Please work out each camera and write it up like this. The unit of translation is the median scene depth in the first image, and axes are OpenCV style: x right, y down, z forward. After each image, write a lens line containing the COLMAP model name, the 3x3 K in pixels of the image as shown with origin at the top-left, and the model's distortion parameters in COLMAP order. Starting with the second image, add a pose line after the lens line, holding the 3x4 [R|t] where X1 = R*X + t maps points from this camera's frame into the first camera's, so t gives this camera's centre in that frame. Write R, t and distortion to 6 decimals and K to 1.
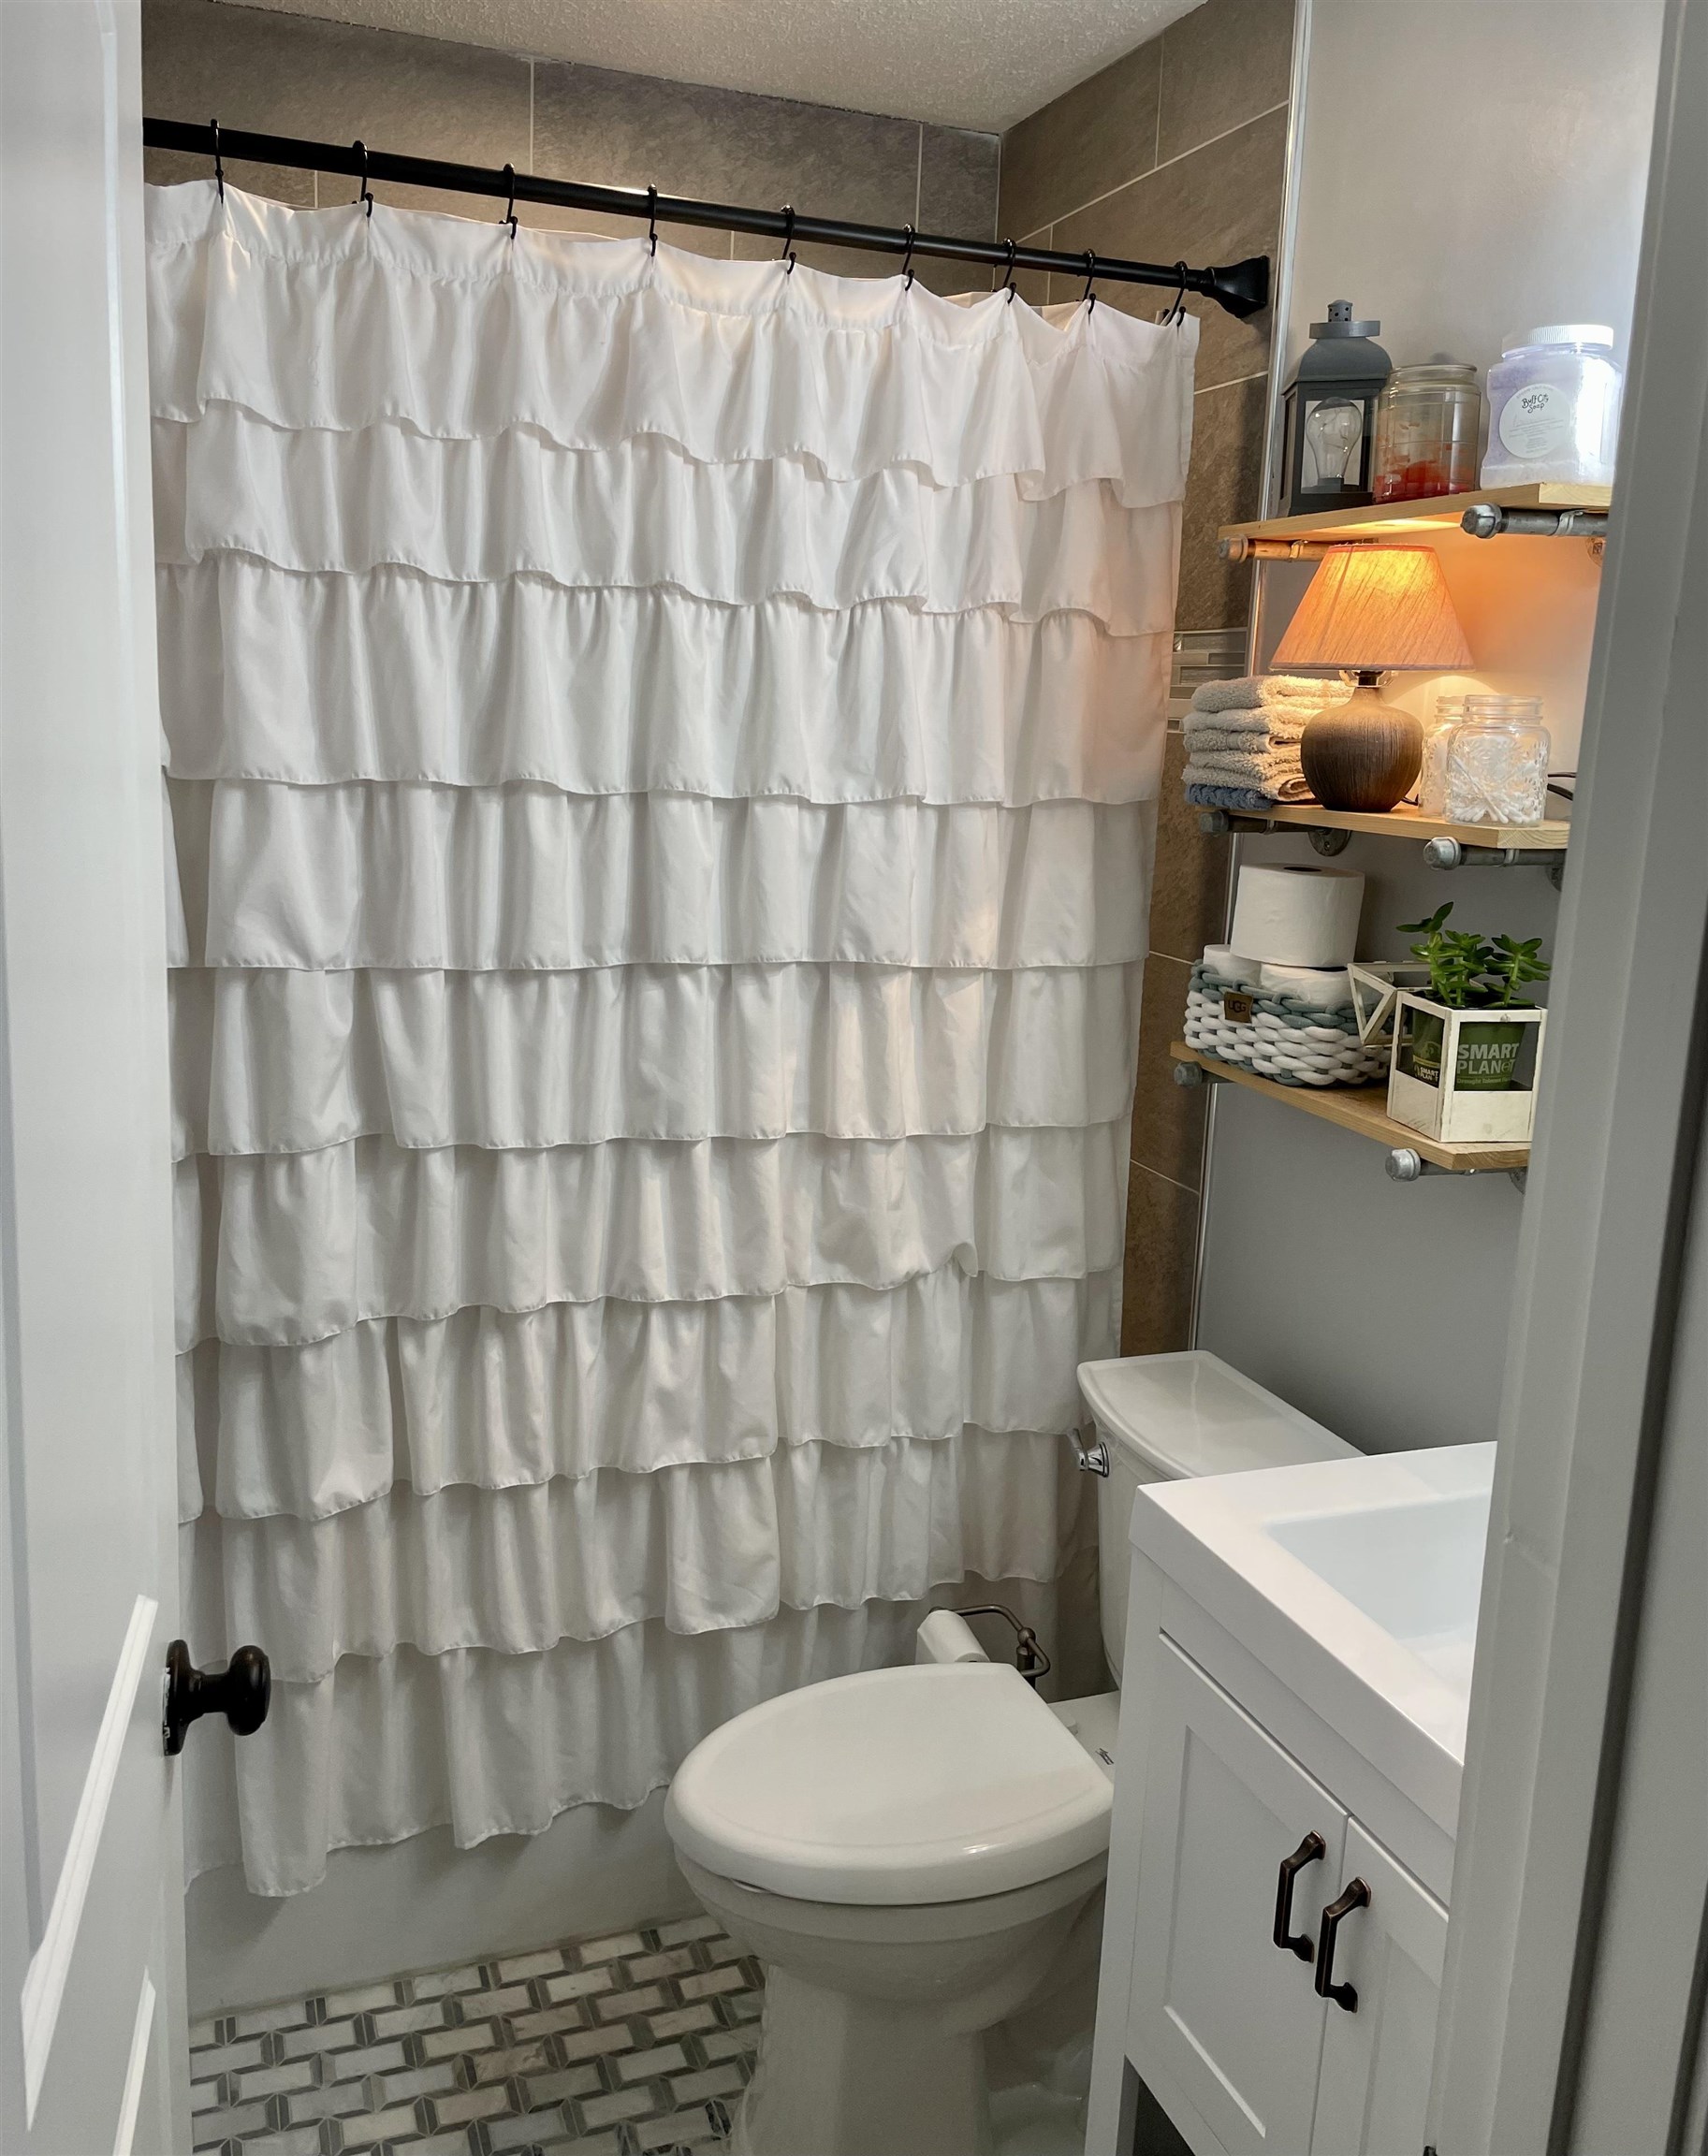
lens RADIAL K [[1803.8, 0, 861.3], [0, 1803.8, 1030.7], [0, 0, 1]] dist [0.058574, -0.000594]
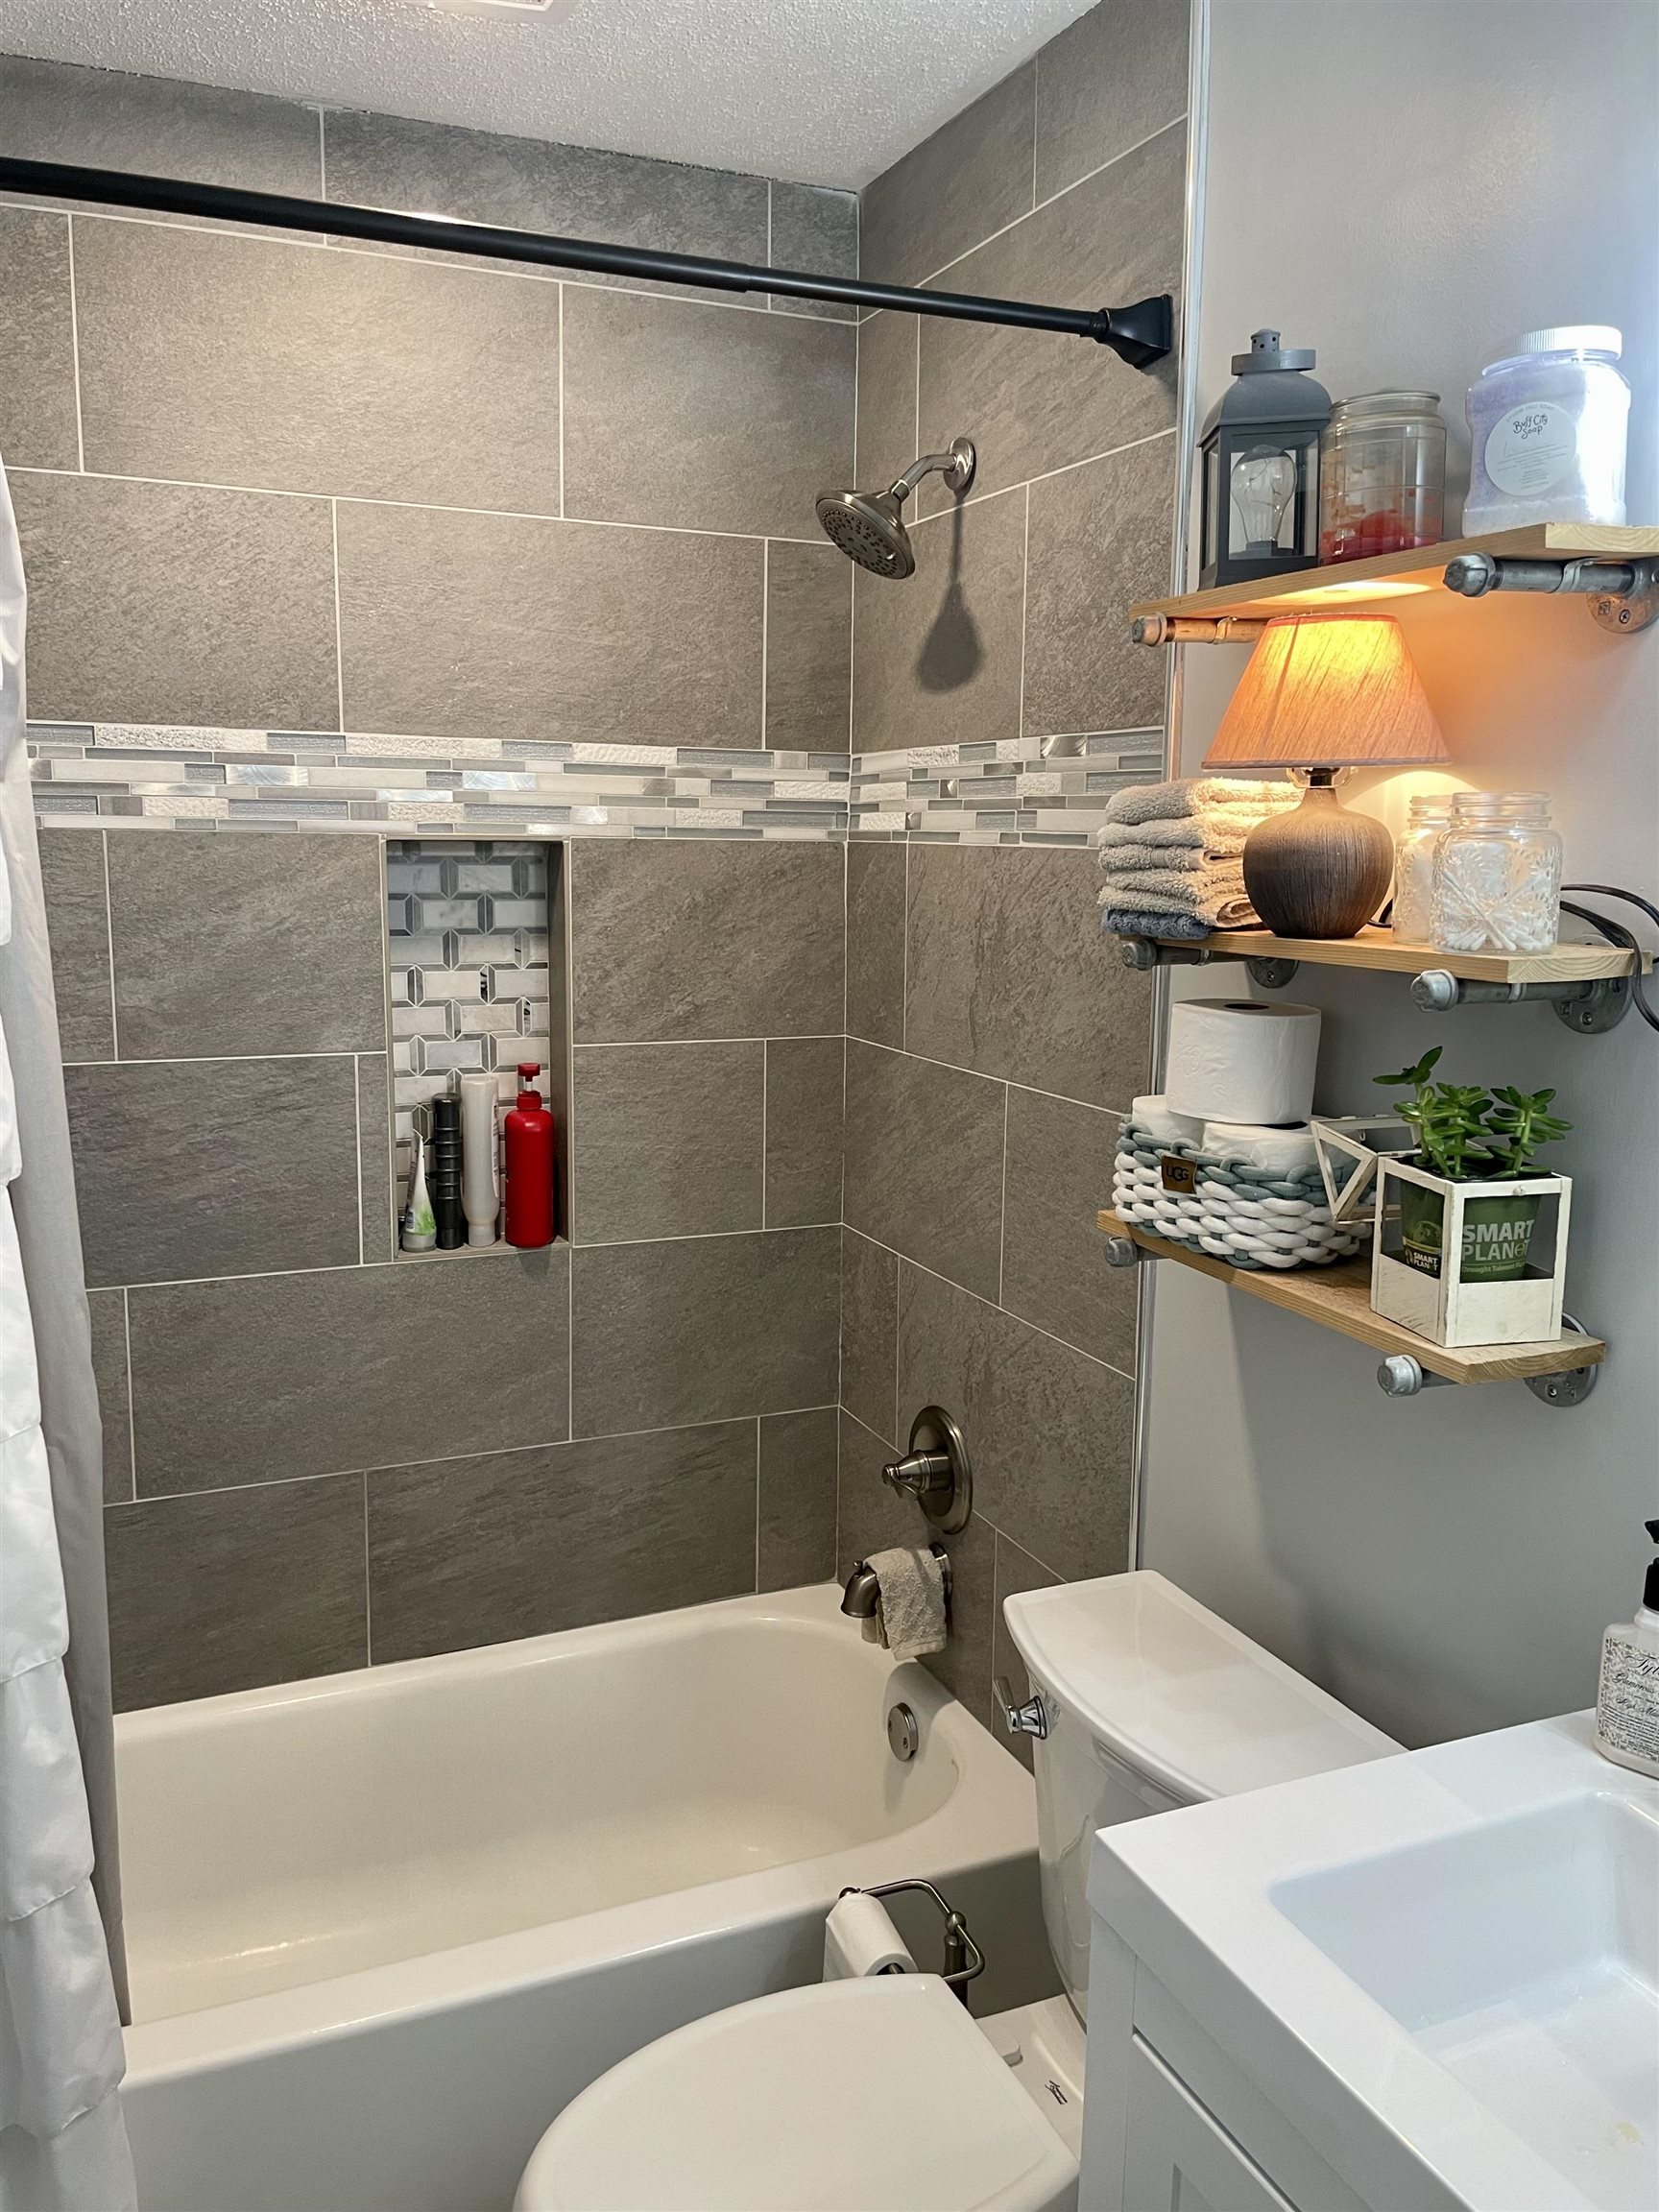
lens RADIAL K [[1757.5, 0, 829.5], [0, 1757.5, 1106.0], [0, 0, 1]] dist [0.051038, -0.005261]
pose [[0.998644, -0.037699, 0.035894, 0.020144], [0.038409, 0.999076, -0.019302, -0.036422], [-0.035133, 0.020655, 0.999169, 0.200197]]
